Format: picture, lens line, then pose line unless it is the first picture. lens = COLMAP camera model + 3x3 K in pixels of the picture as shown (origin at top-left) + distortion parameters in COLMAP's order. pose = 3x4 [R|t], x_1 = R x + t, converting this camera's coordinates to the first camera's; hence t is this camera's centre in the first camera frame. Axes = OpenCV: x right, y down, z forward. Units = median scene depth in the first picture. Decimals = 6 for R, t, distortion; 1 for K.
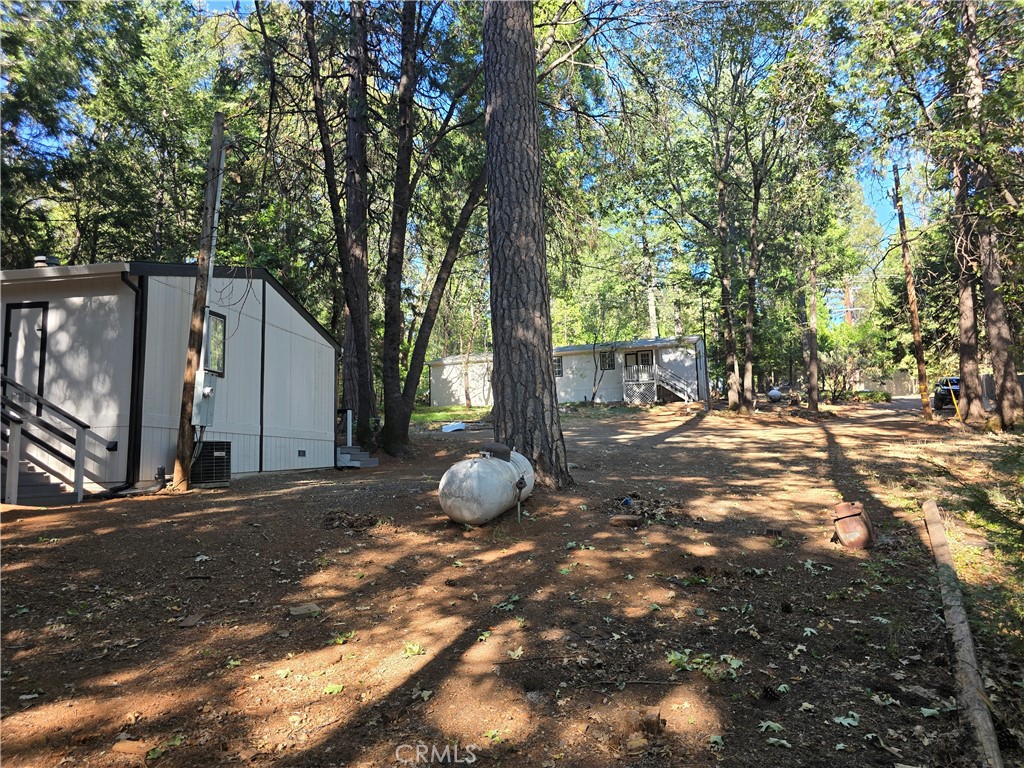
lens RADIAL K [[685.6, 0, 505.9], [0, 685.6, 388.6], [0, 0, 1]] dist [0.042689, -0.037850]
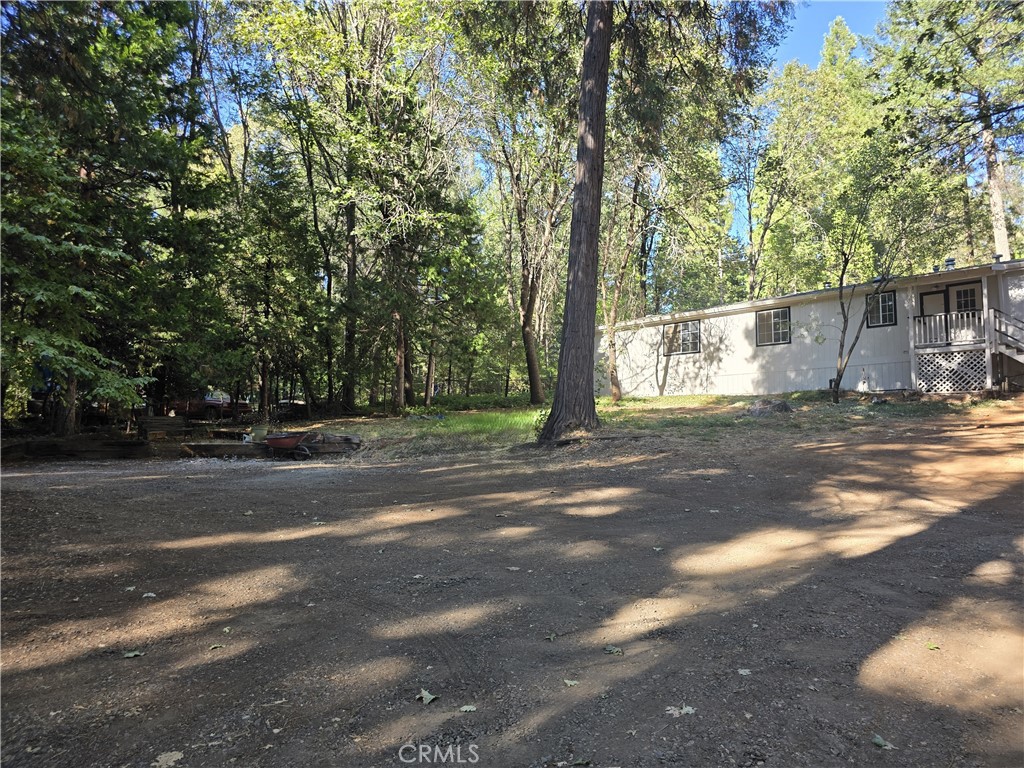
lens RADIAL K [[685.6, 0, 531.8], [0, 685.6, 380.7], [0, 0, 1]] dist [0.042689, -0.037850]
pose [[0.913760, -0.010832, -0.406111, 0.128870], [0.013182, 0.999909, 0.002989, 0.007925], [0.406041, -0.008084, 0.913819, 0.459452]]
